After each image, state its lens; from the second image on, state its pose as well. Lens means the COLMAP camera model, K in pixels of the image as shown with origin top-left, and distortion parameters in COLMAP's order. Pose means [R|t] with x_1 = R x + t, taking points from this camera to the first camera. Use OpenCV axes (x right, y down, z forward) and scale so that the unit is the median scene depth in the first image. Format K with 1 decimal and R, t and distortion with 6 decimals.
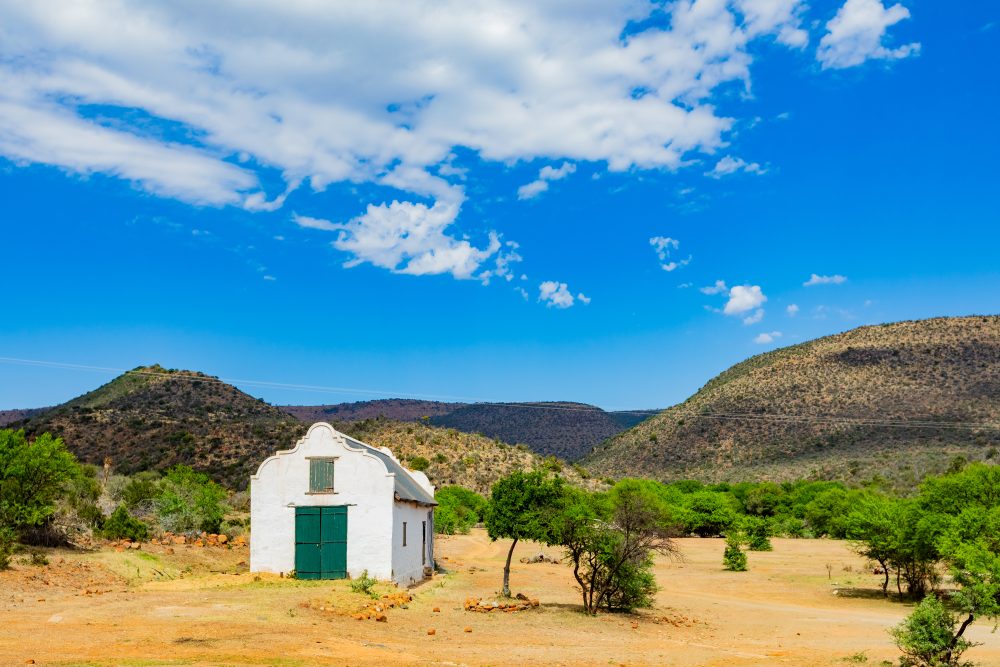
lens RADIAL K [[968.6, 0, 498.8], [0, 968.6, 328.2], [0, 0, 1]] dist [-0.010416, 0.000000]
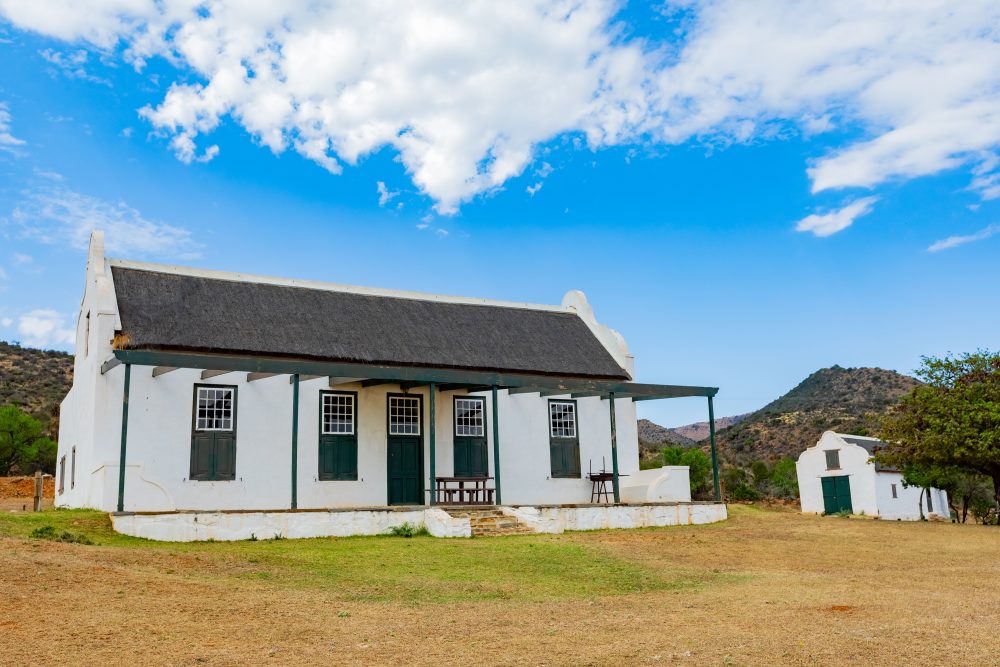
lens RADIAL K [[915.3, 0, 506.9], [0, 915.3, 330.0], [0, 0, 1]] dist [0.023663, 0.000000]
pose [[0.763506, -0.147951, -0.628625, 0.049932], [0.148835, 0.987512, -0.051648, -0.009750], [0.628416, -0.054127, 0.775992, -0.076272]]
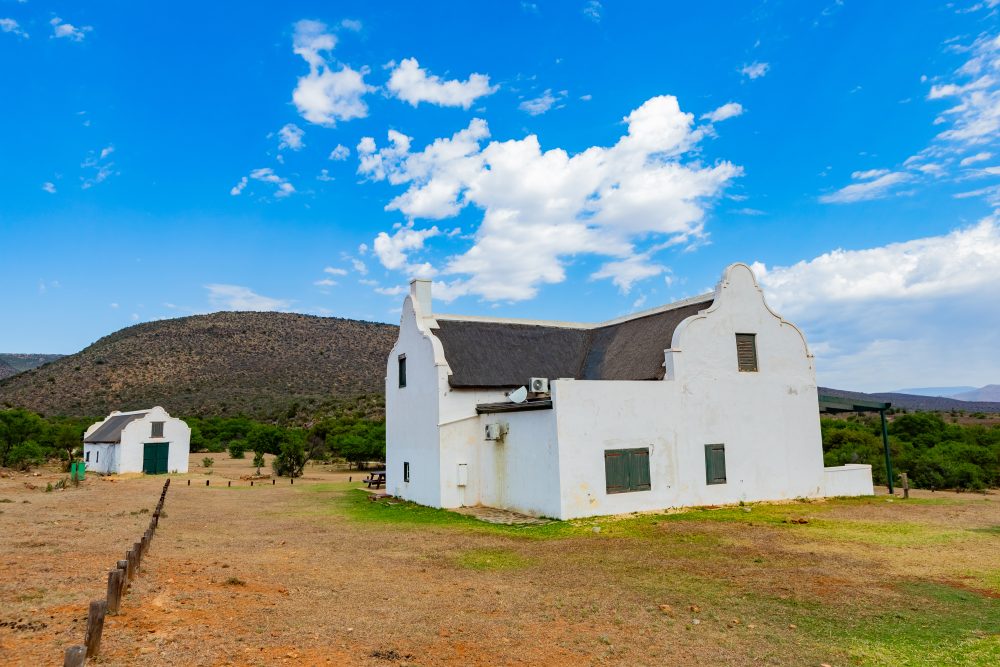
lens RADIAL K [[647.7, 0, 502.0], [0, 647.7, 332.1], [0, 0, 1]] dist [0.006420, 0.000604]
pose [[0.703570, 0.097549, 0.703899, -0.074480], [-0.120808, 0.992534, -0.016797, -0.015745], [-0.700282, -0.073219, 0.710102, -0.067955]]
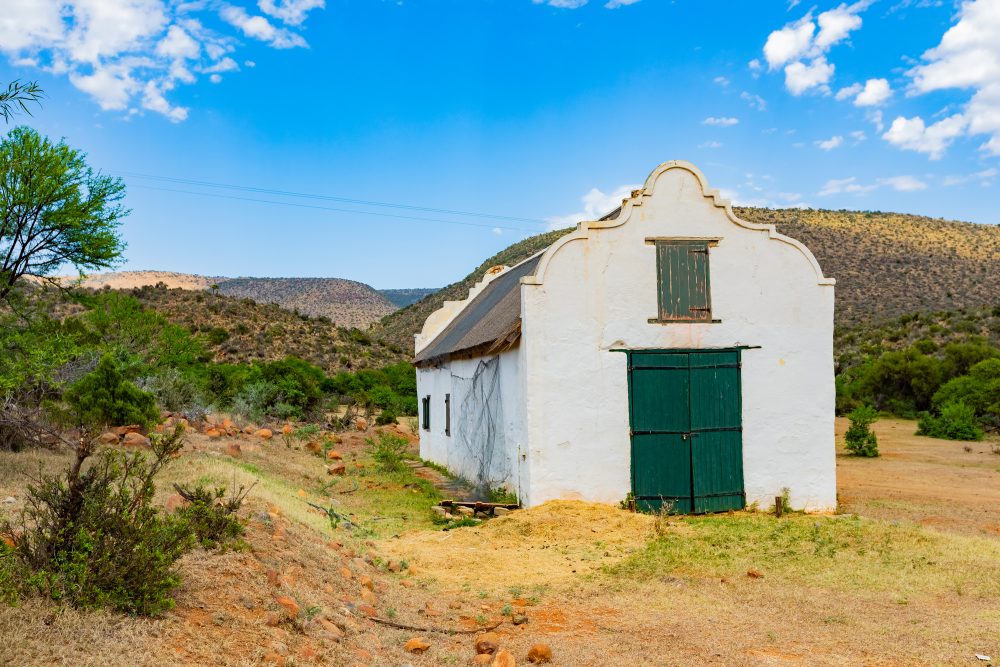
lens RADIAL K [[968.6, 0, 498.0], [0, 968.6, 325.9], [0, 0, 1]] dist [-0.010416, 0.000000]
pose [[0.970065, 0.015741, 0.242333, -0.038514], [-0.045092, 0.992219, 0.116050, 0.013070], [-0.238621, -0.123504, 0.963227, 0.062066]]
